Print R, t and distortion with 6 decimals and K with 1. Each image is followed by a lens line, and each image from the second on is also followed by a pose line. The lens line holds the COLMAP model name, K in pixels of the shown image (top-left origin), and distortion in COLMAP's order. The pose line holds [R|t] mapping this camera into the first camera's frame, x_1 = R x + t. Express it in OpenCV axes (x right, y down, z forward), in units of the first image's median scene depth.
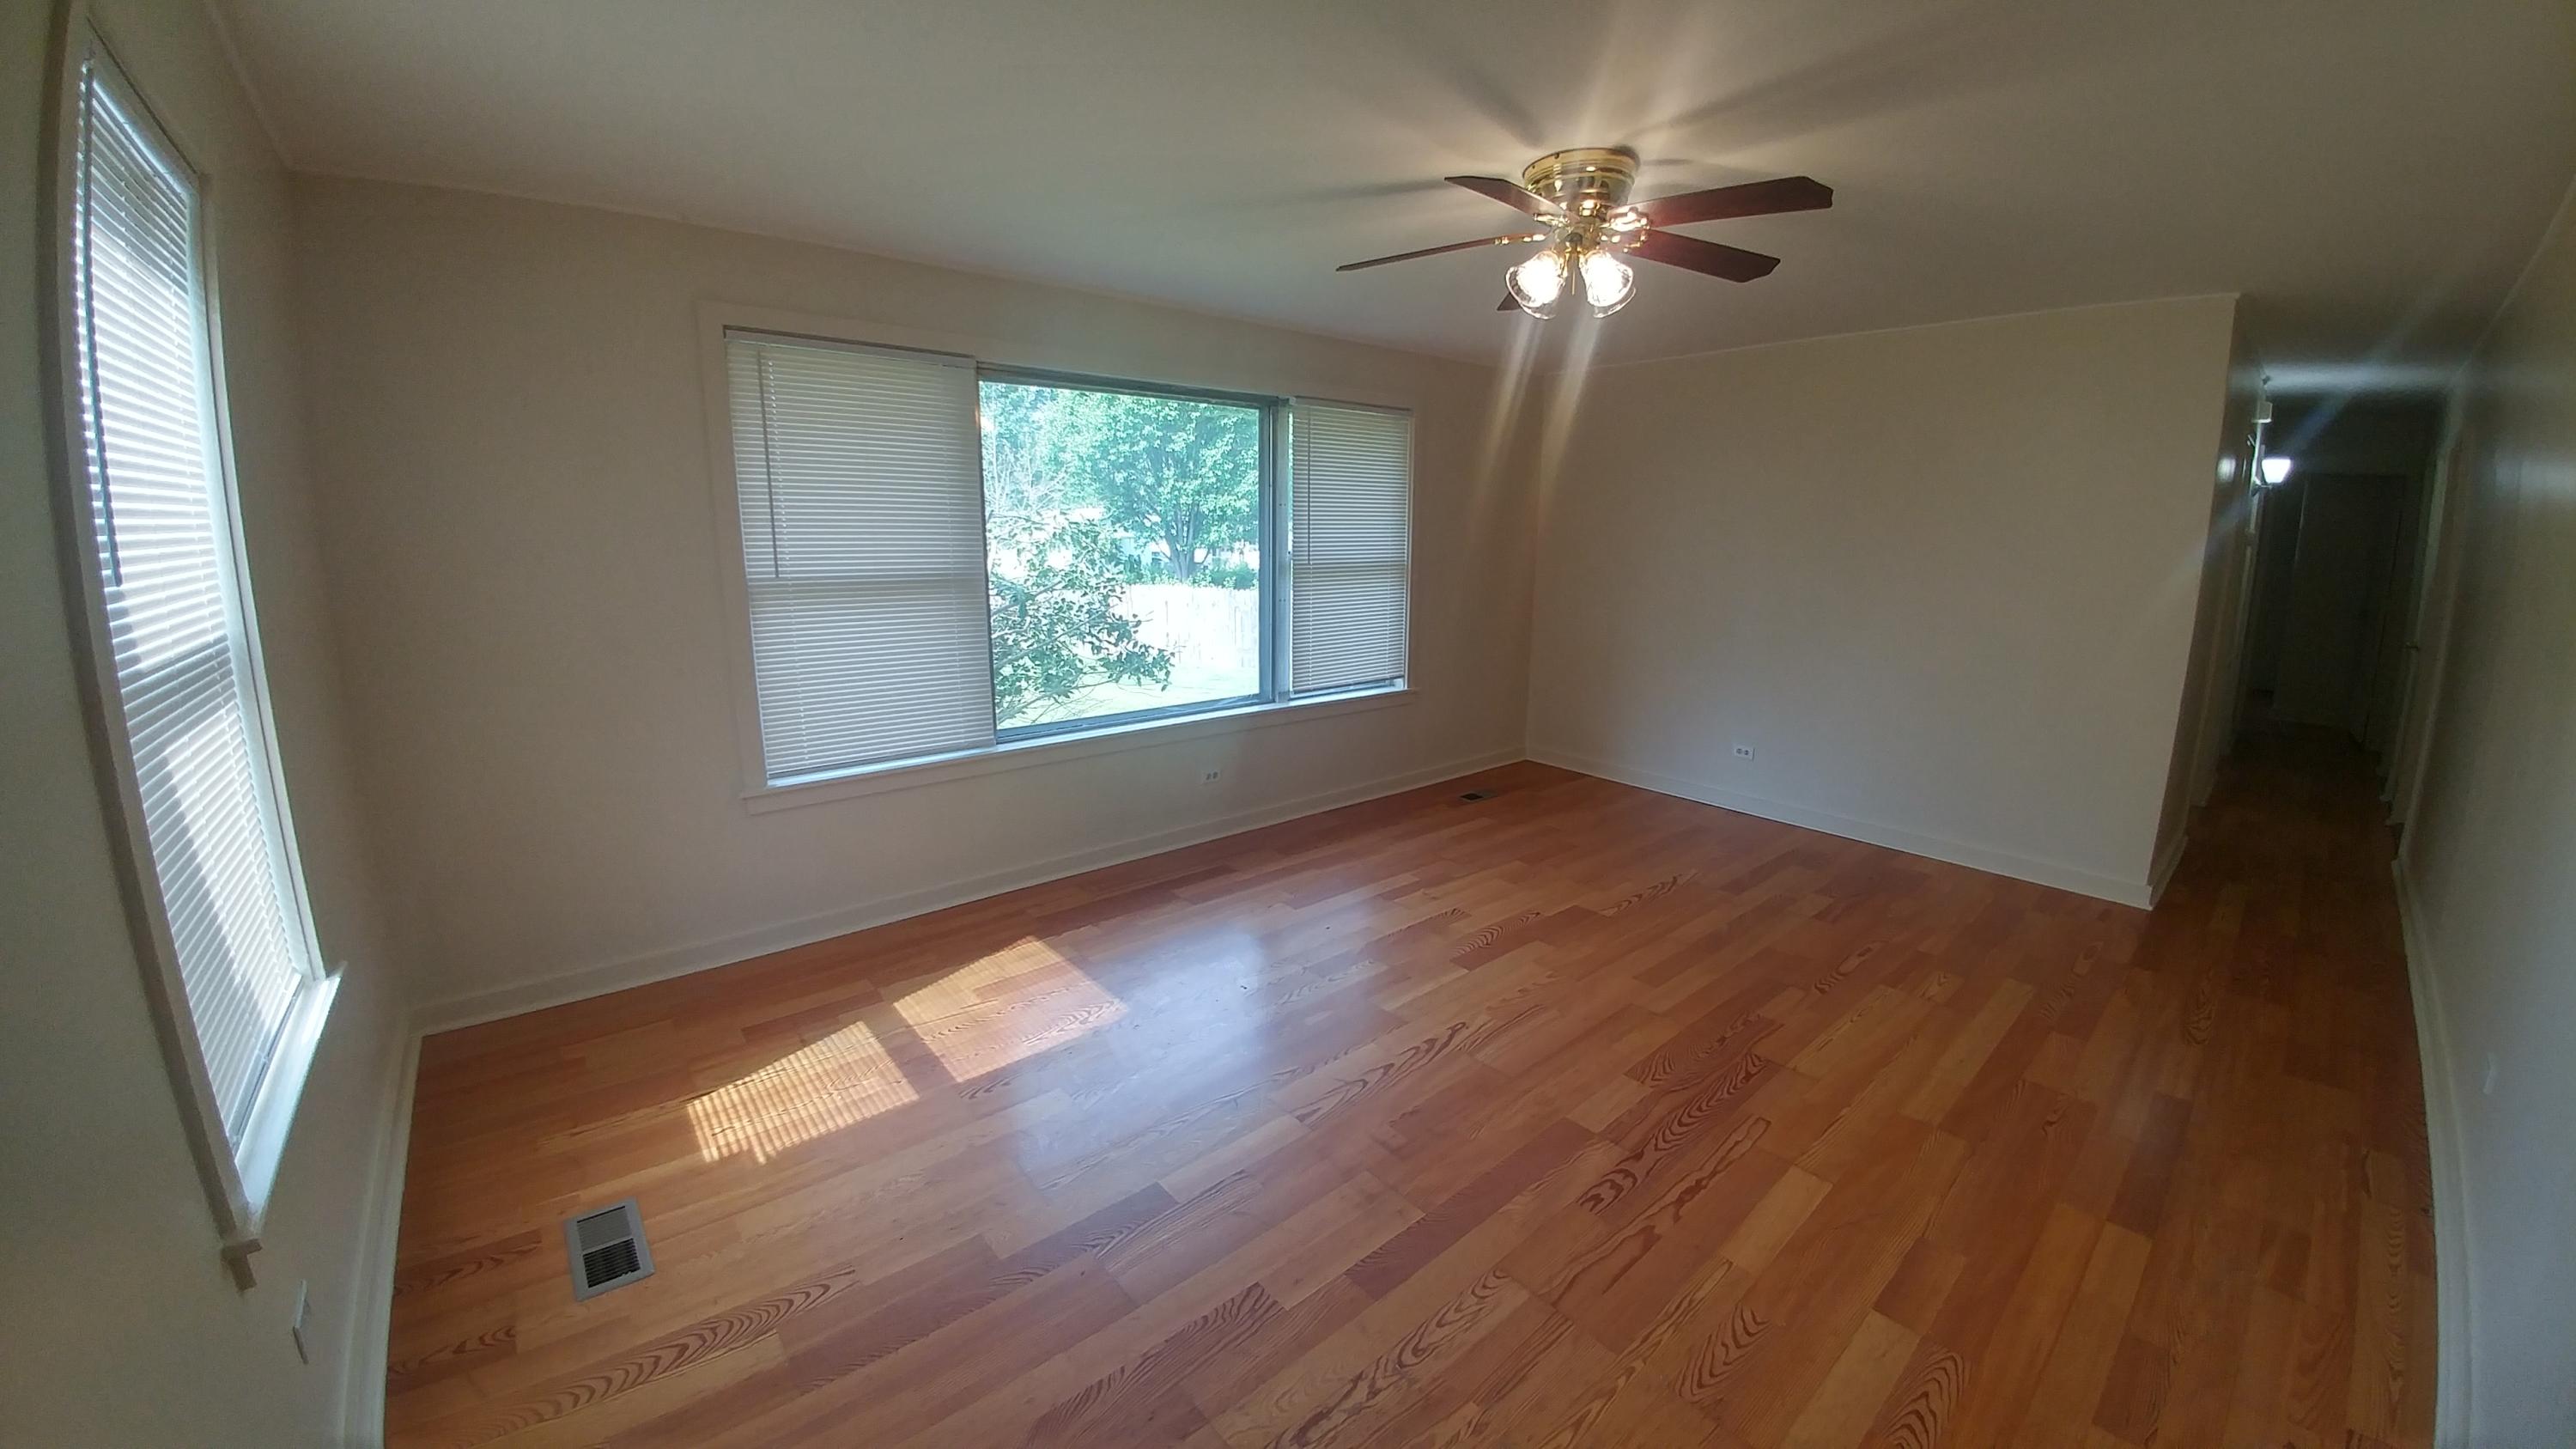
lens RADIAL K [[943.3, 0, 1288.0], [0, 943.3, 724.5], [0, 0, 1]] dist [-0.037902, -0.000024]
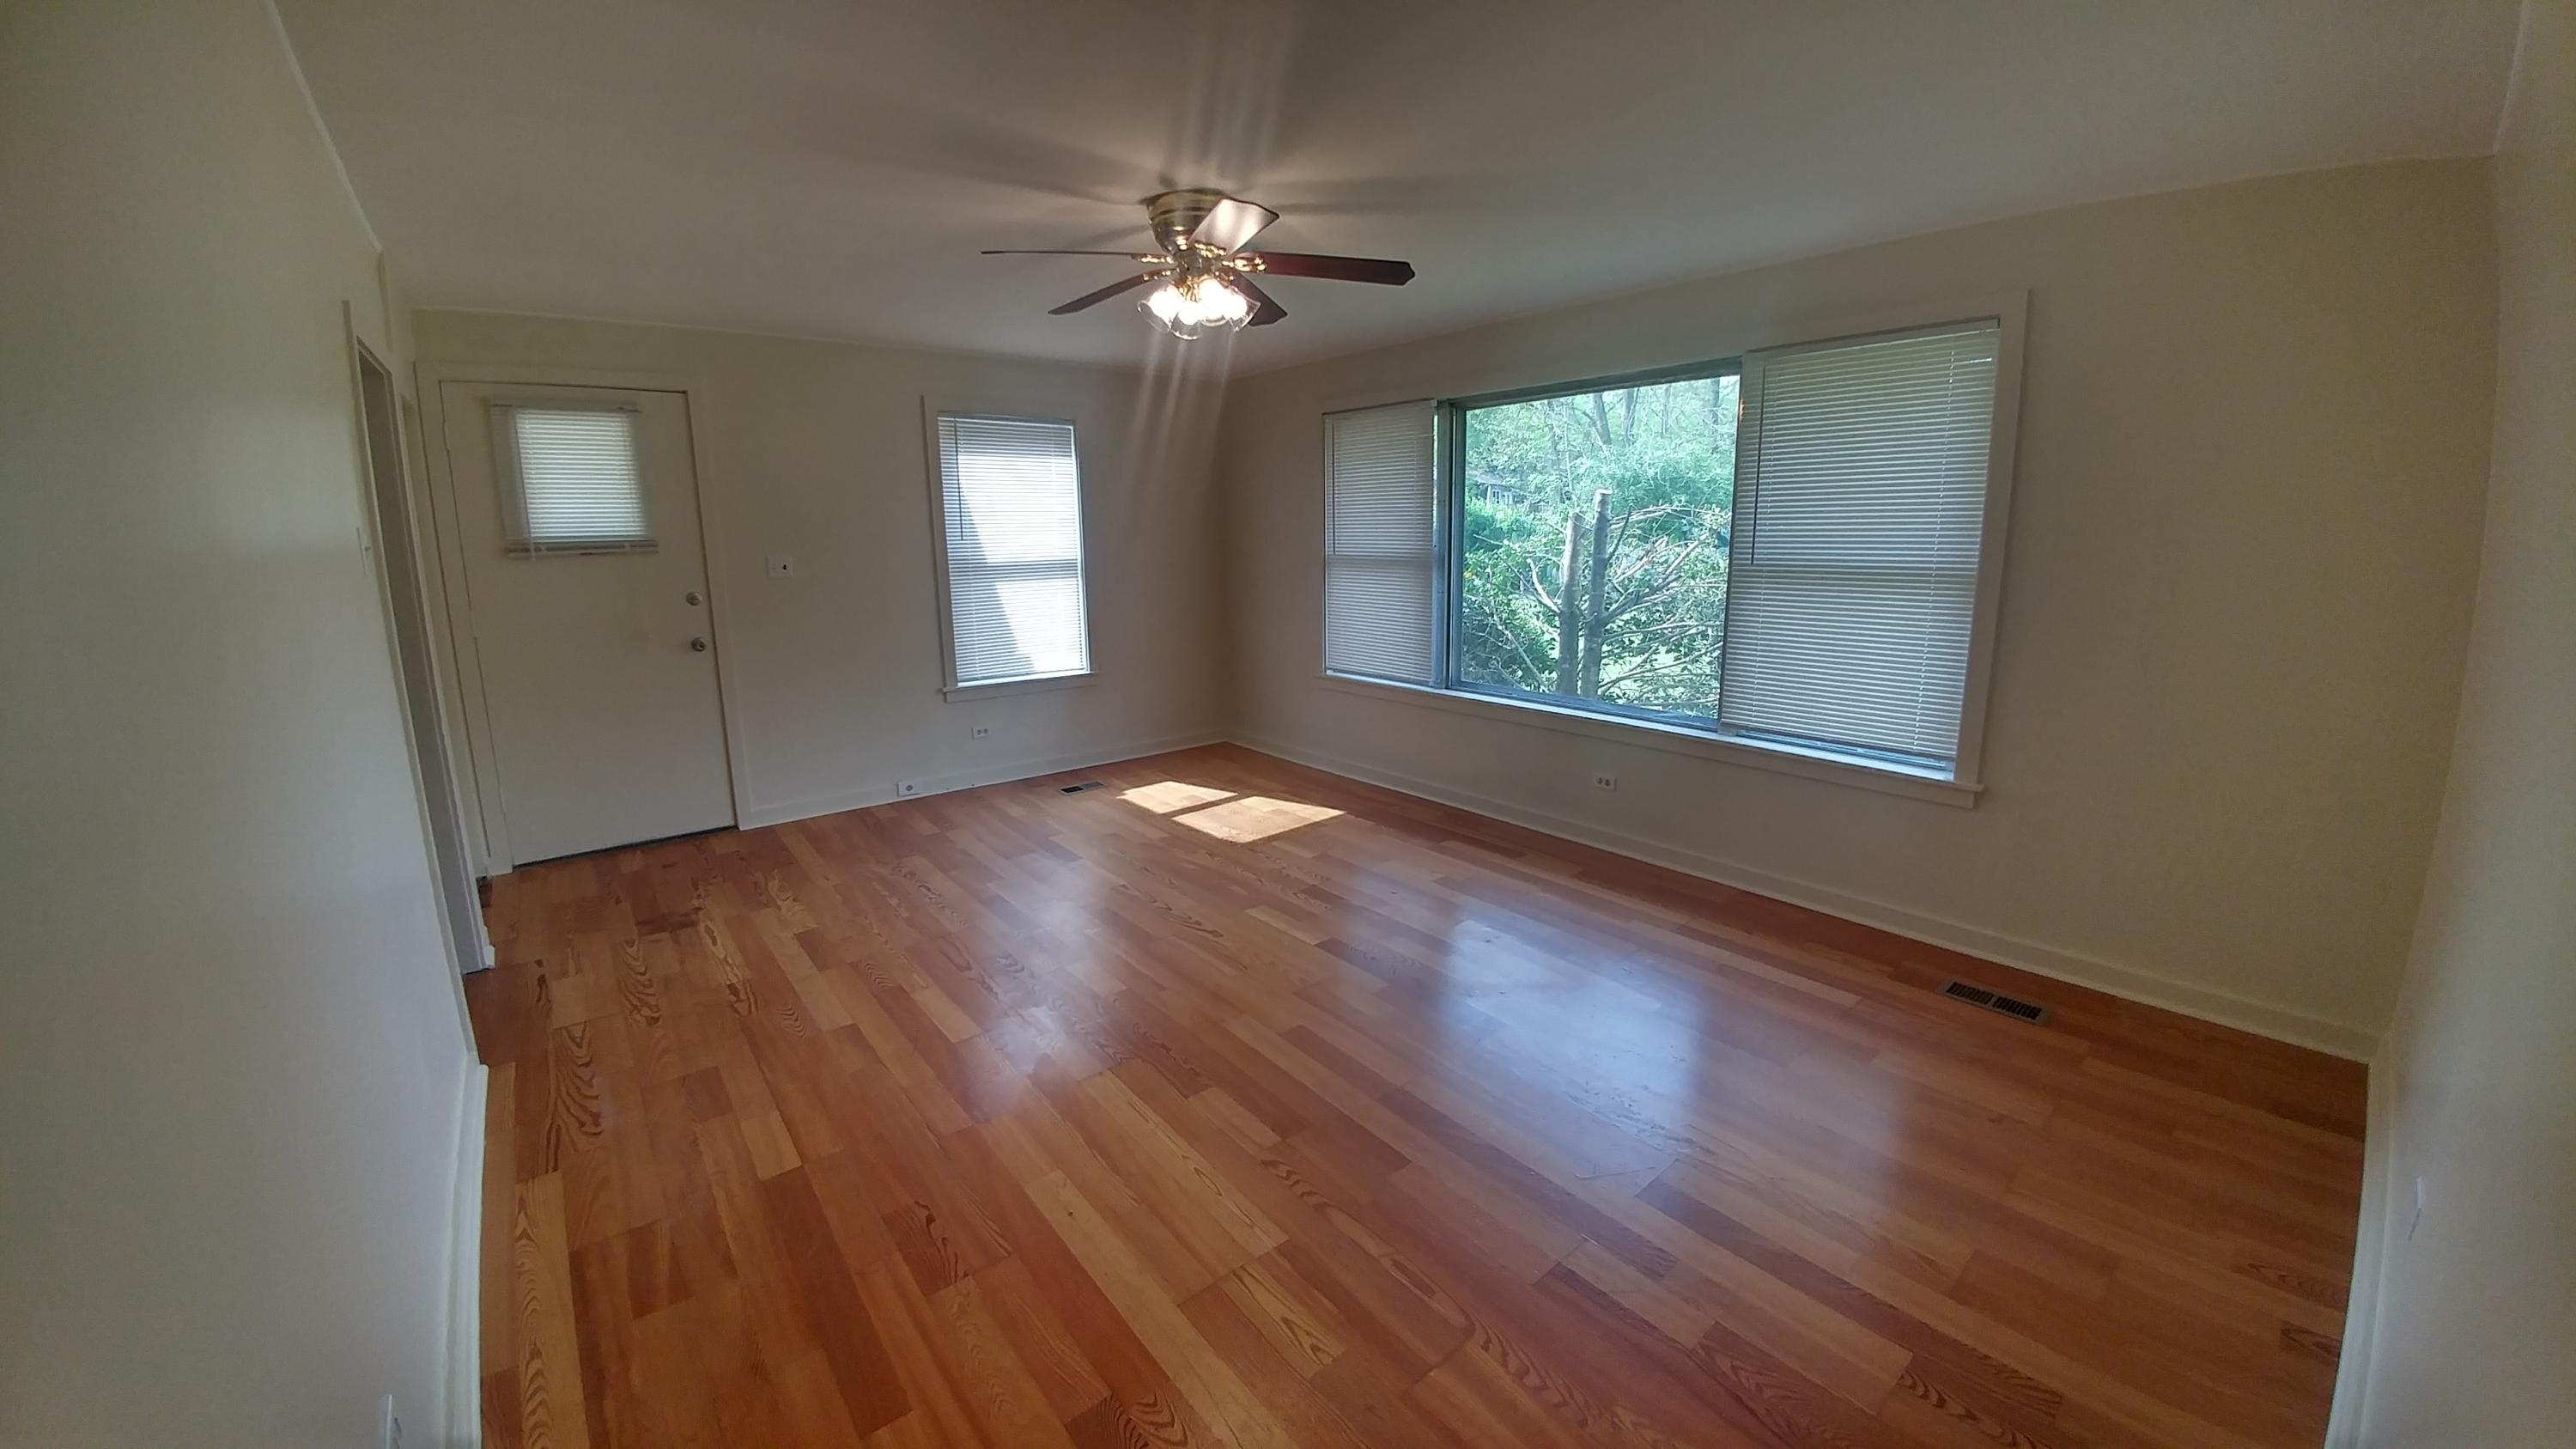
lens RADIAL K [[984.2, 0, 1288.0], [0, 984.2, 724.5], [0, 0, 1]] dist [-0.000192, -0.000001]
pose [[-0.047600, 0.188638, -0.980892, 1.245819], [-0.194278, 0.961504, 0.194337, -0.182214], [0.979791, 0.199816, -0.009119, 0.954585]]
